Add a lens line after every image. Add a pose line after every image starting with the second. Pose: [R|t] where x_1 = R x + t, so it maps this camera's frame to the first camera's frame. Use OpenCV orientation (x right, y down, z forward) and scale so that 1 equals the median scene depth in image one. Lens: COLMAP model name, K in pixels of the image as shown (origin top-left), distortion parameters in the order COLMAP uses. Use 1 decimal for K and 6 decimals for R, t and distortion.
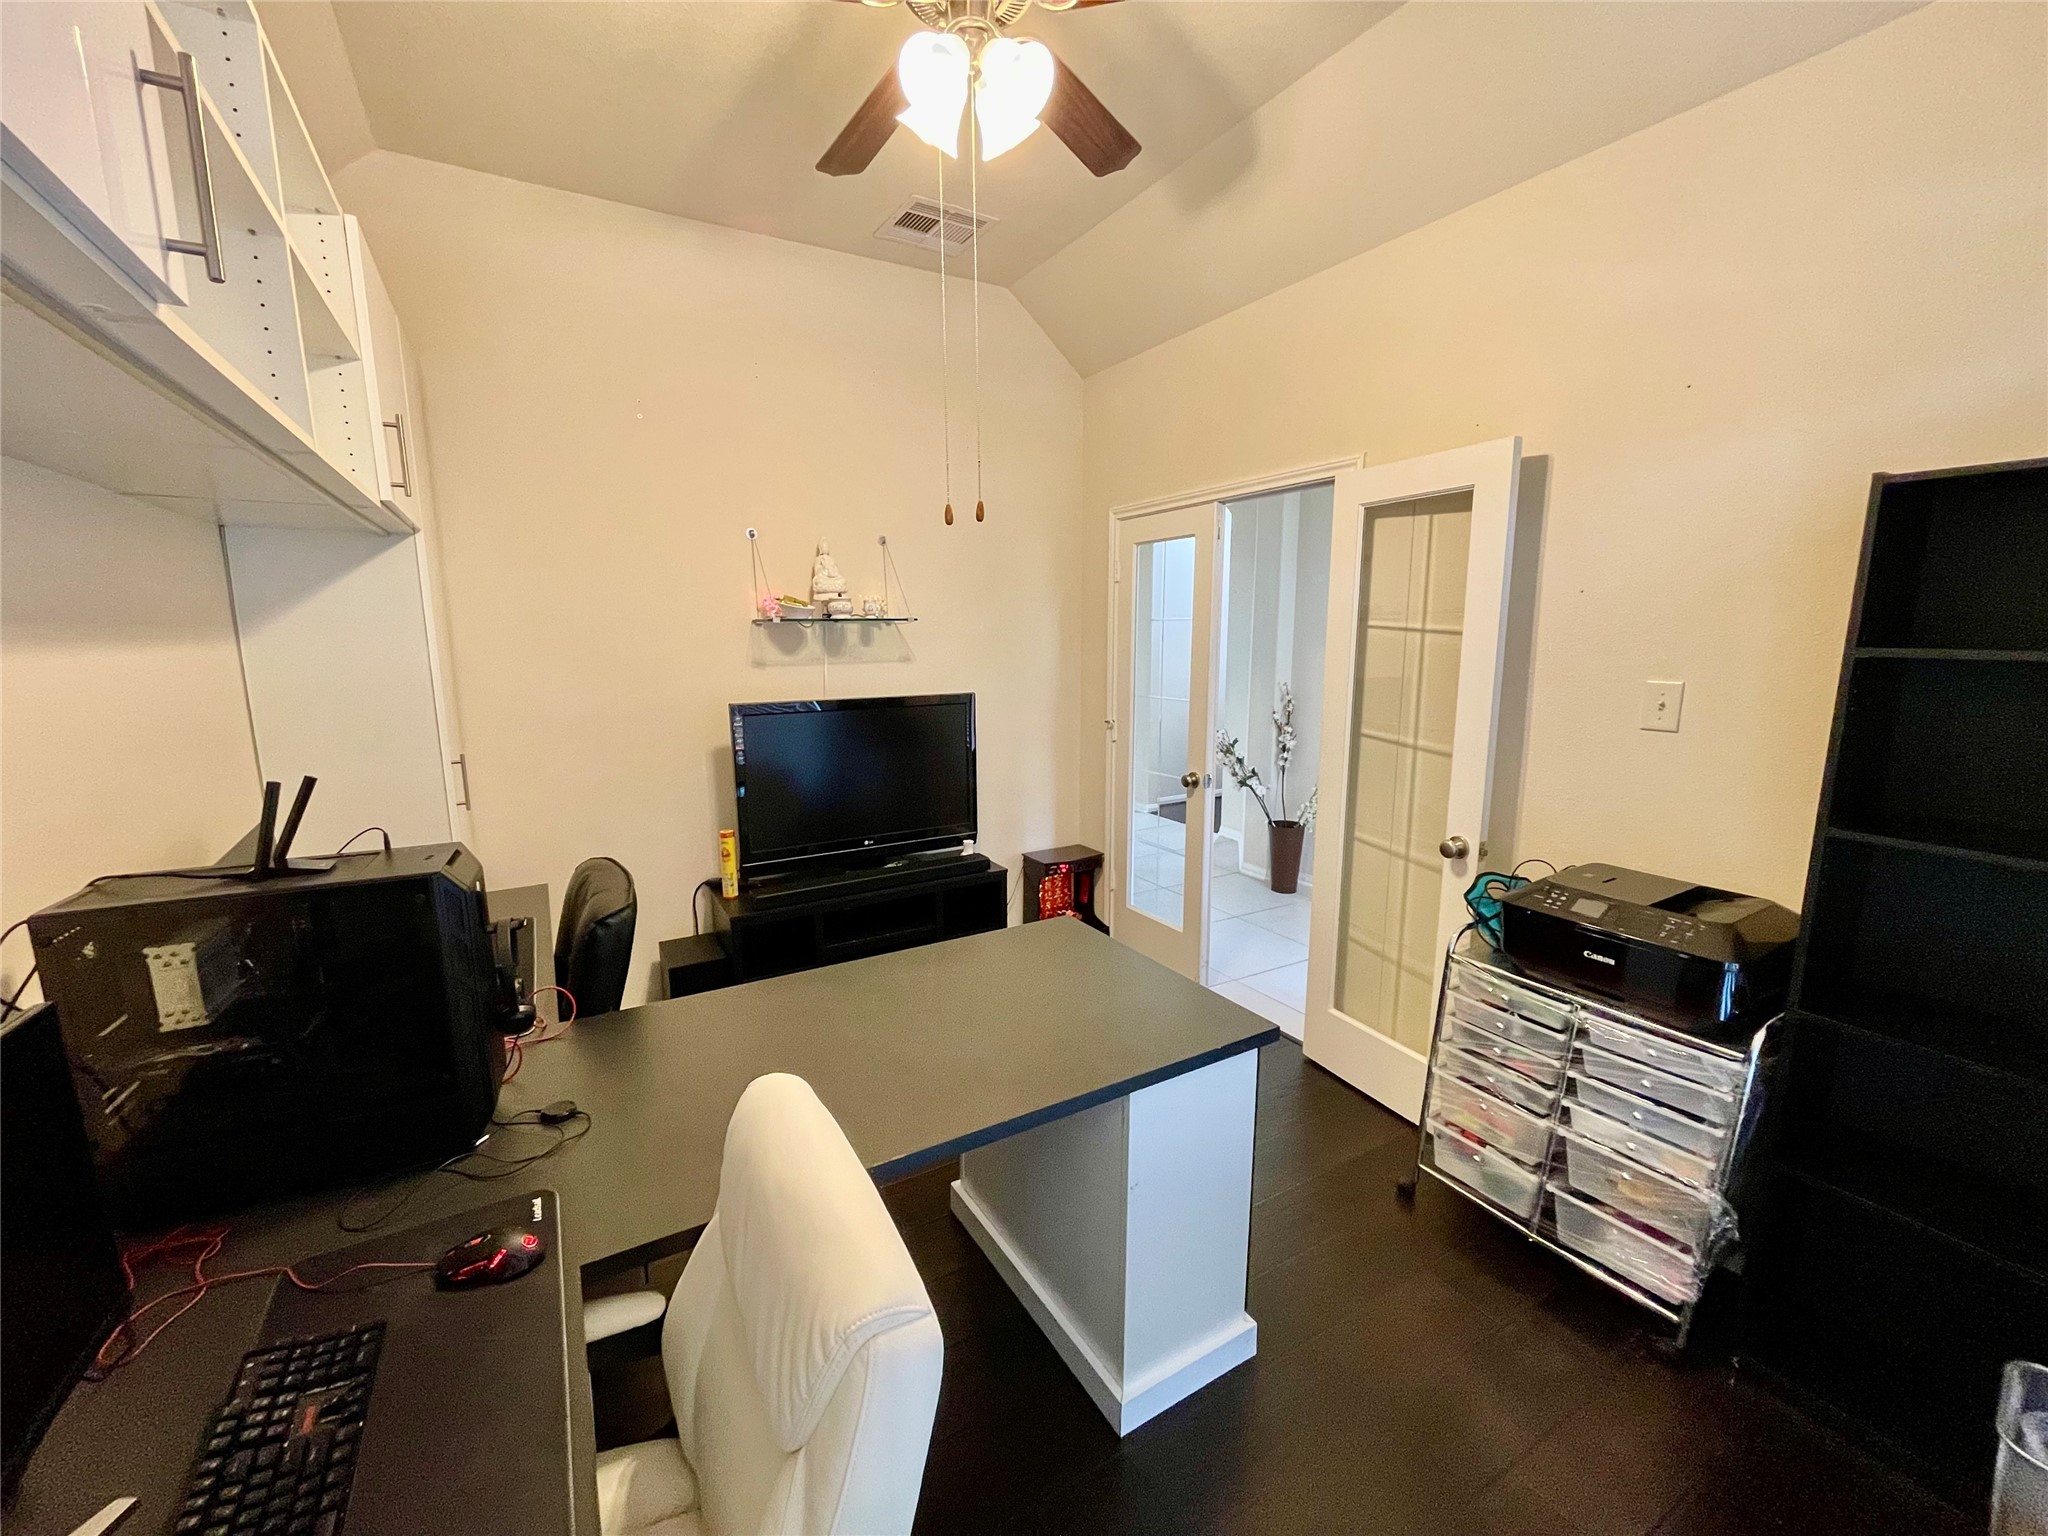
lens RADIAL K [[830.5, 0, 1011.5], [0, 830.5, 768.4], [0, 0, 1]] dist [-0.001883, 0.000007]
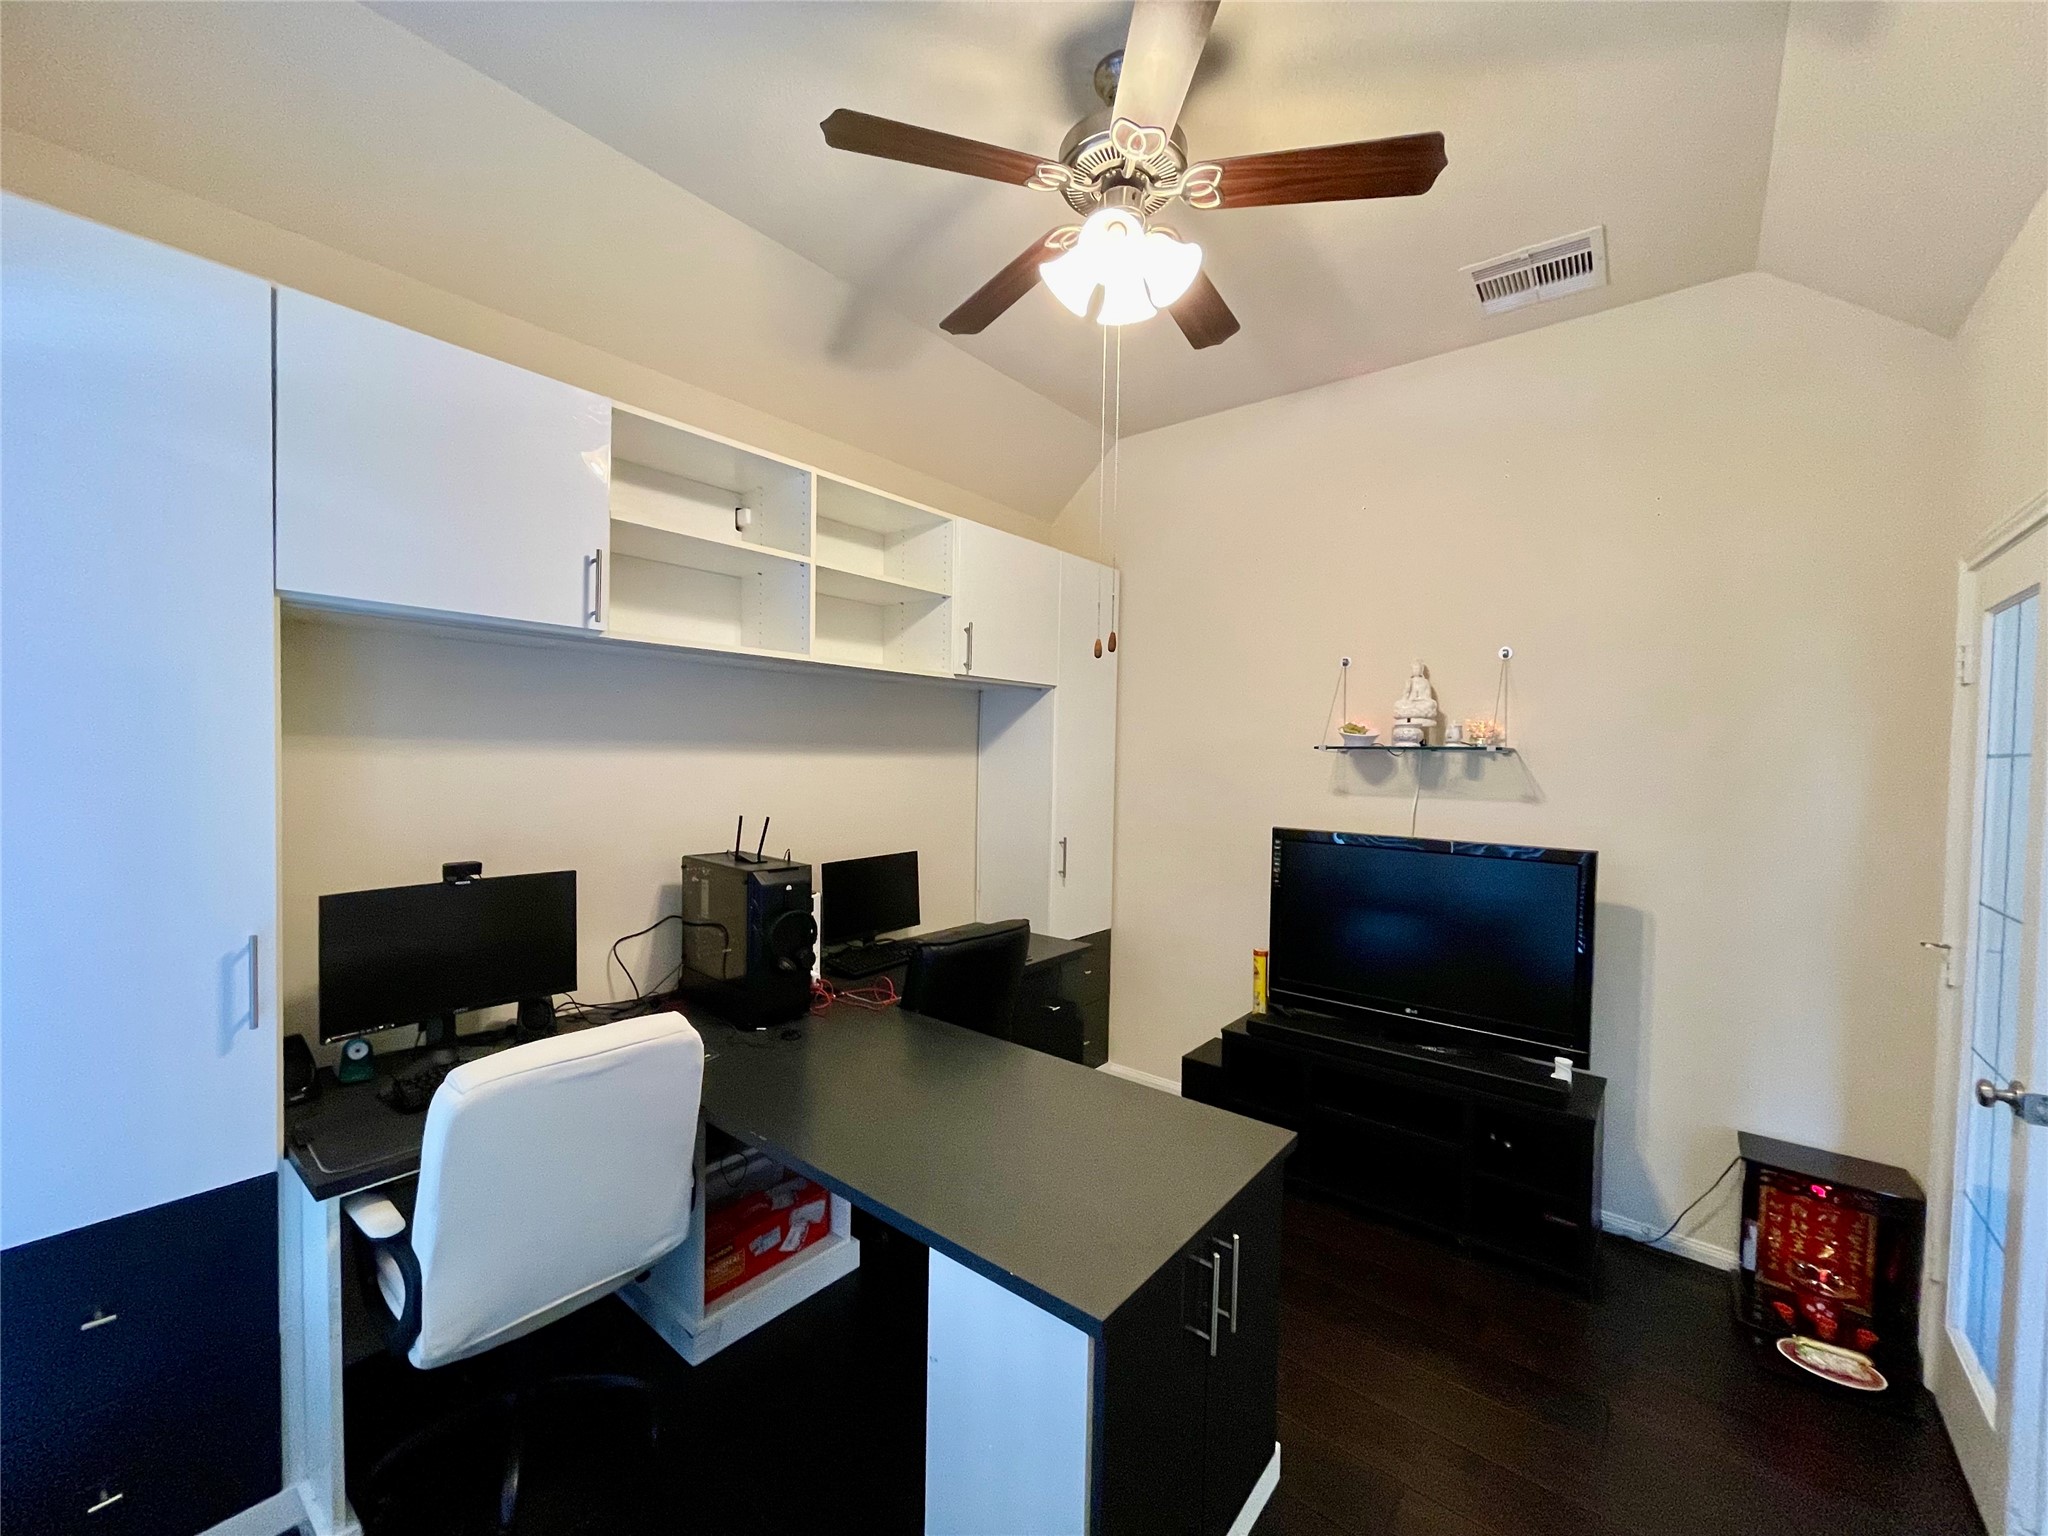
lens RADIAL K [[830.5, 0, 1018.7], [0, 830.5, 768.3], [0, 0, 1]] dist [-0.001883, 0.000007]
pose [[0.346806, 0.030965, -0.937426, 0.461727], [-0.176950, 0.983667, -0.032971, -0.052976], [0.921094, 0.177312, 0.346621, 0.302710]]
